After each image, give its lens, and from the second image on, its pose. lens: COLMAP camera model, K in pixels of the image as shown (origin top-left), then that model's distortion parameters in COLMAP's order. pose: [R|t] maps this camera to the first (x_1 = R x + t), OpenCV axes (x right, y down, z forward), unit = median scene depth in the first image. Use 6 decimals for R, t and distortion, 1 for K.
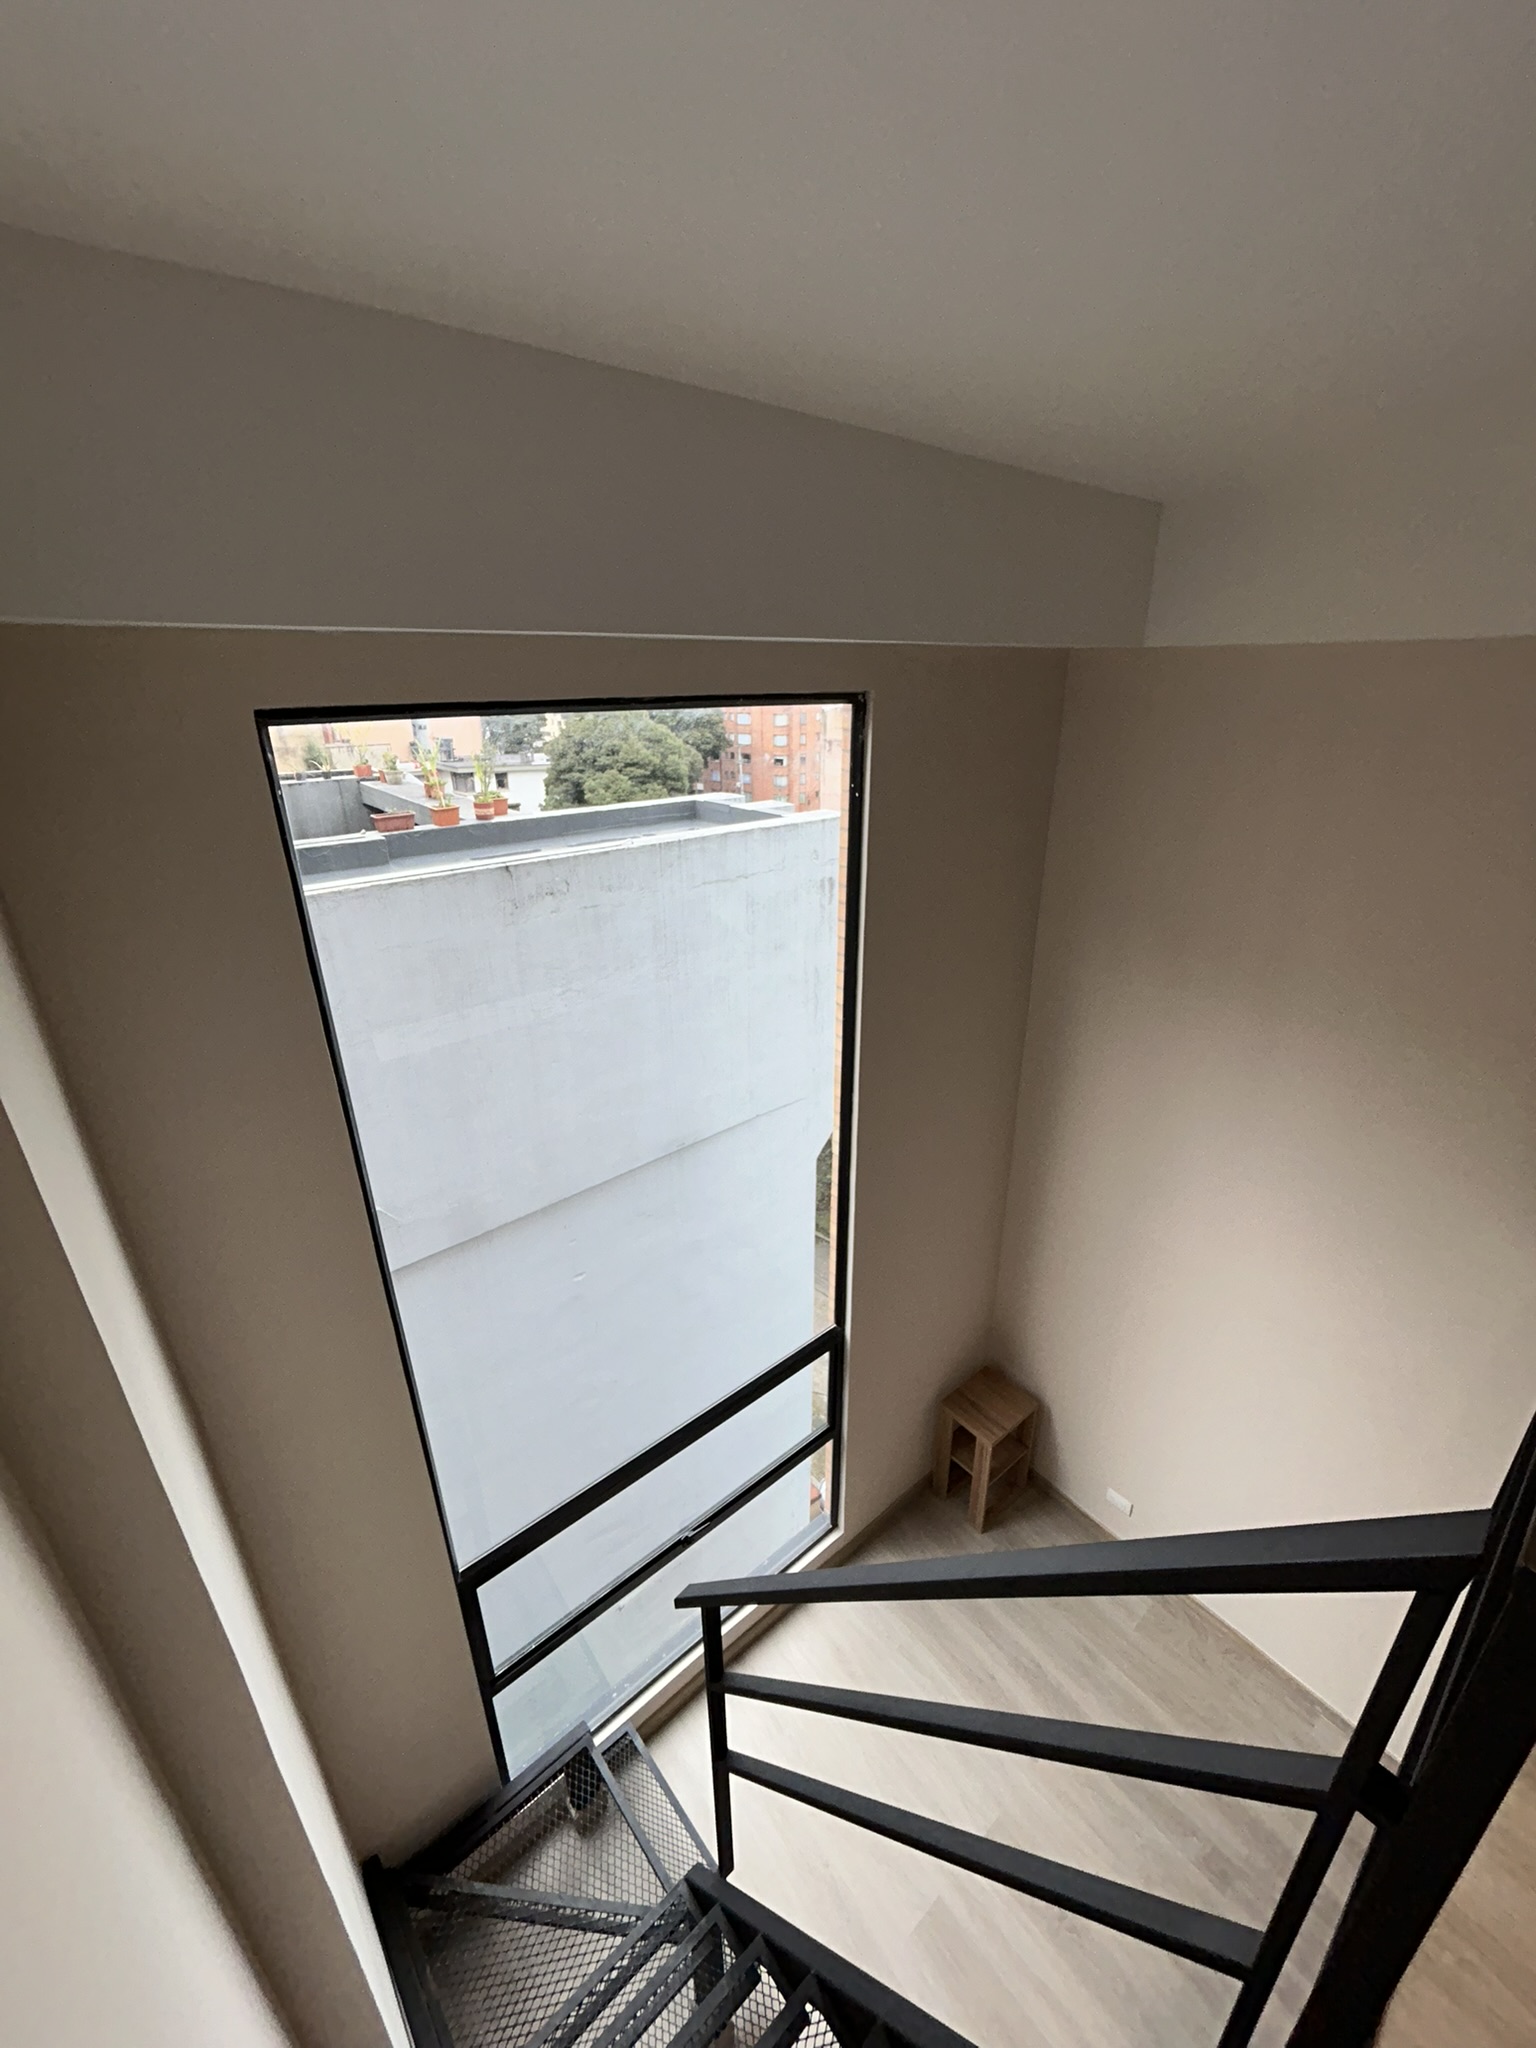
lens RADIAL K [[830.5, 0, 773.5], [0, 830.5, 1015.0], [0, 0, 1]] dist [0.000169, -0.000059]
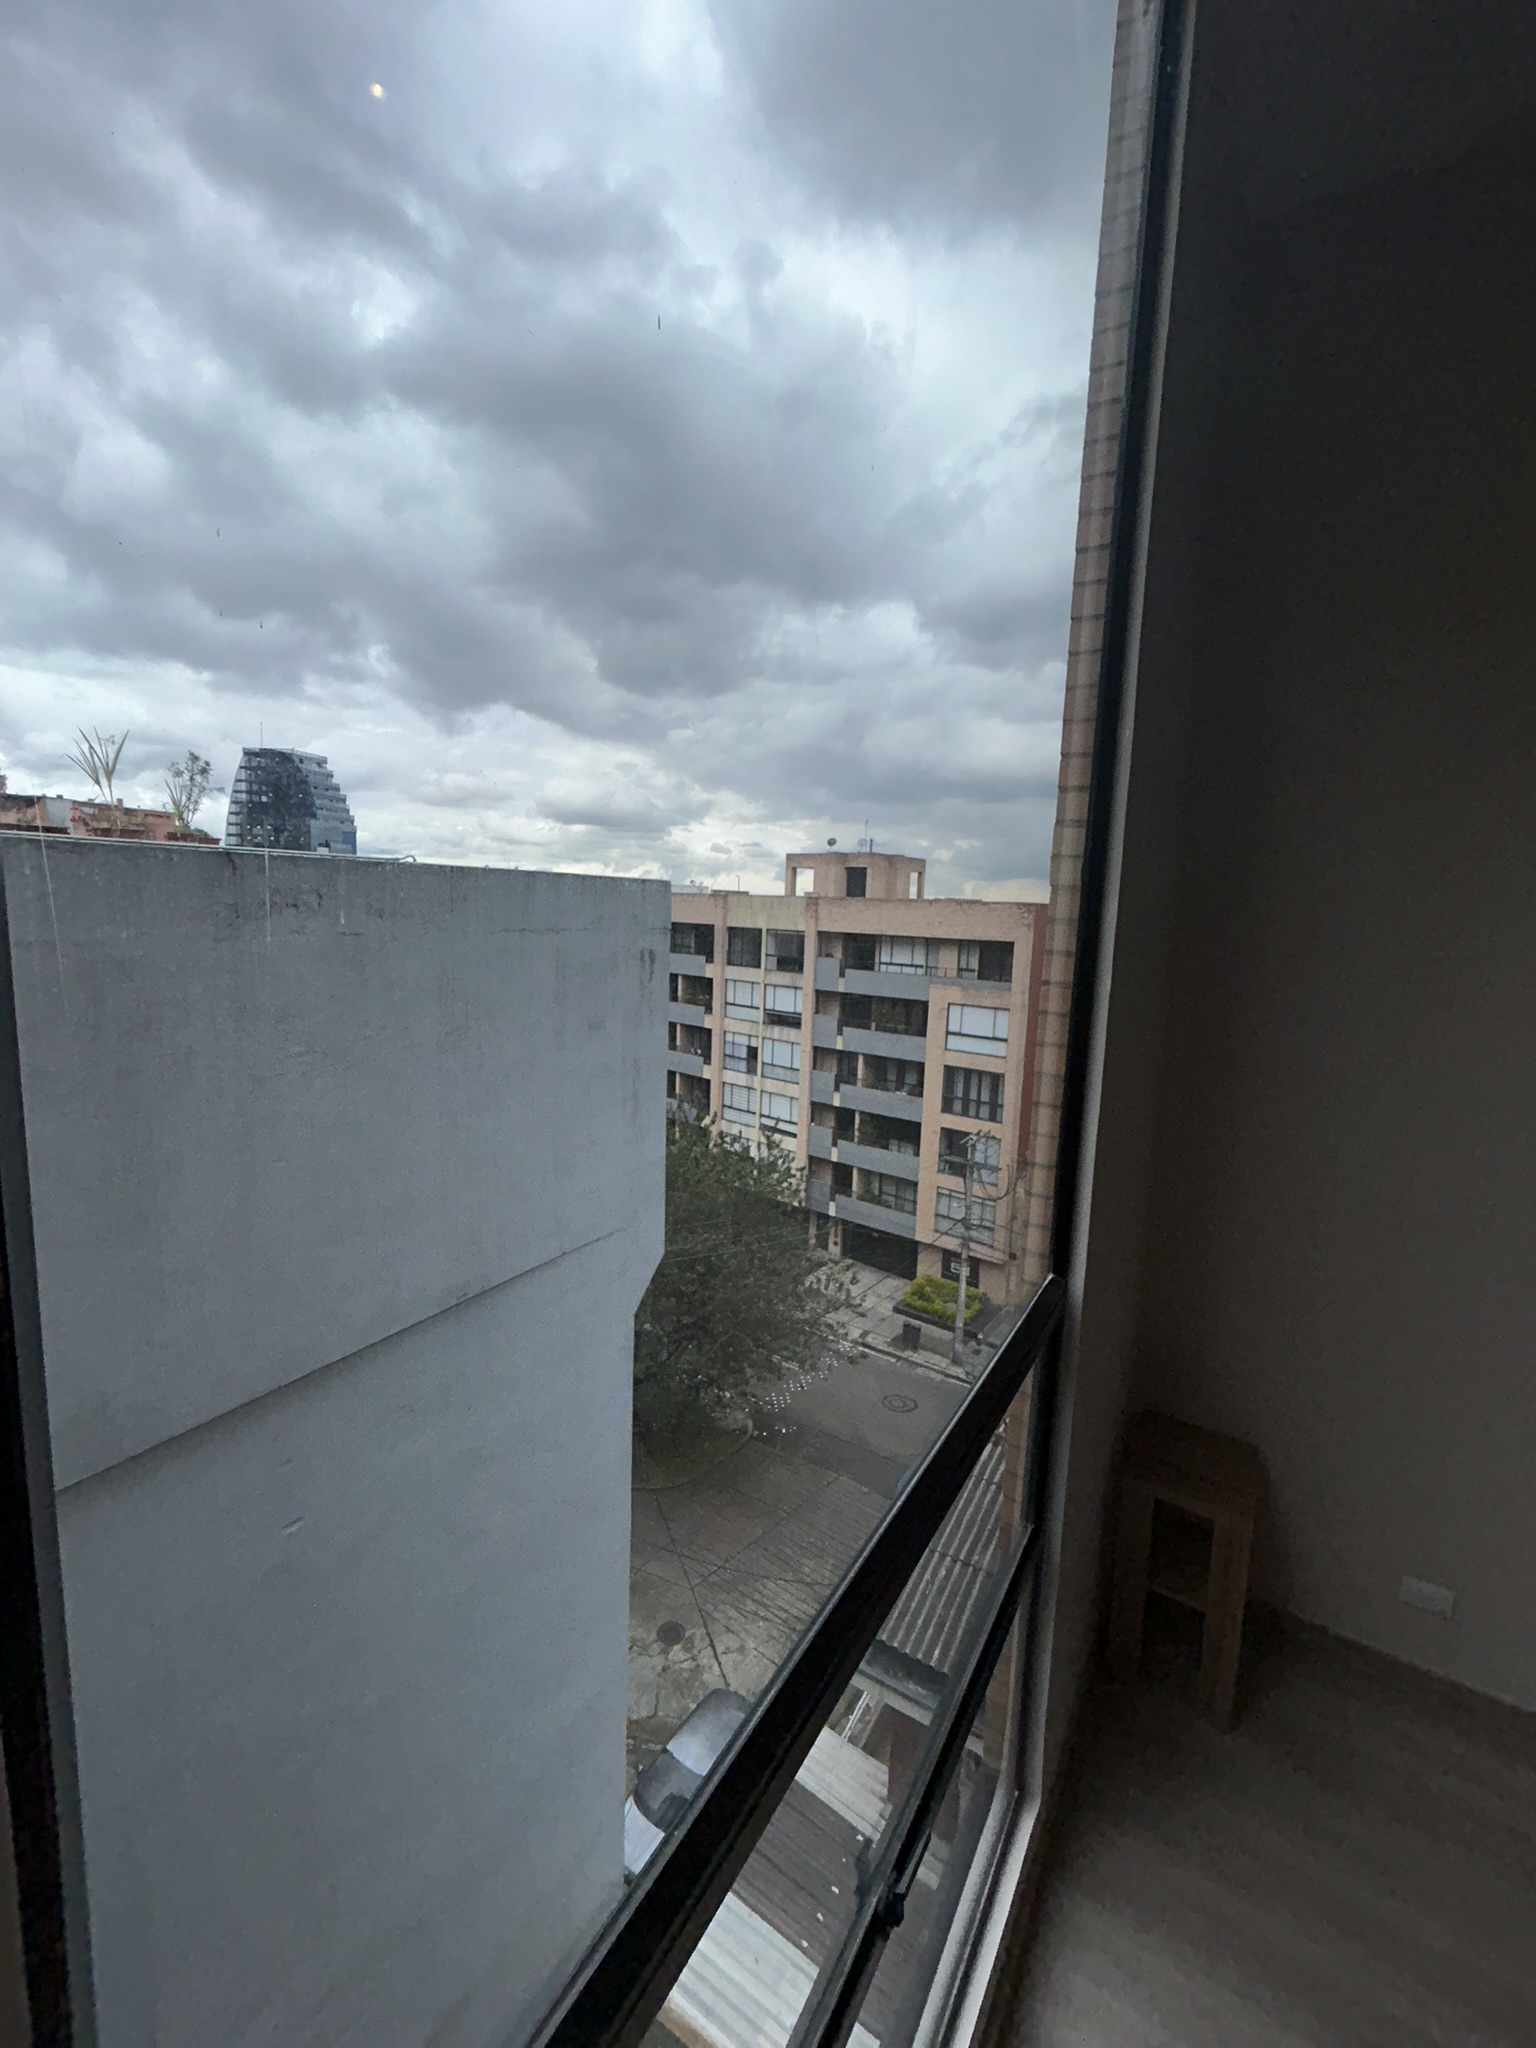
lens RADIAL K [[830.5, 0, 766.2], [0, 830.5, 1023.0], [0, 0, 1]] dist [0.000169, -0.000059]
pose [[0.951322, -0.003632, 0.308178, -0.086716], [0.081481, 0.967317, -0.240124, 0.128487], [-0.297233, 0.253546, 0.920525, 0.214691]]
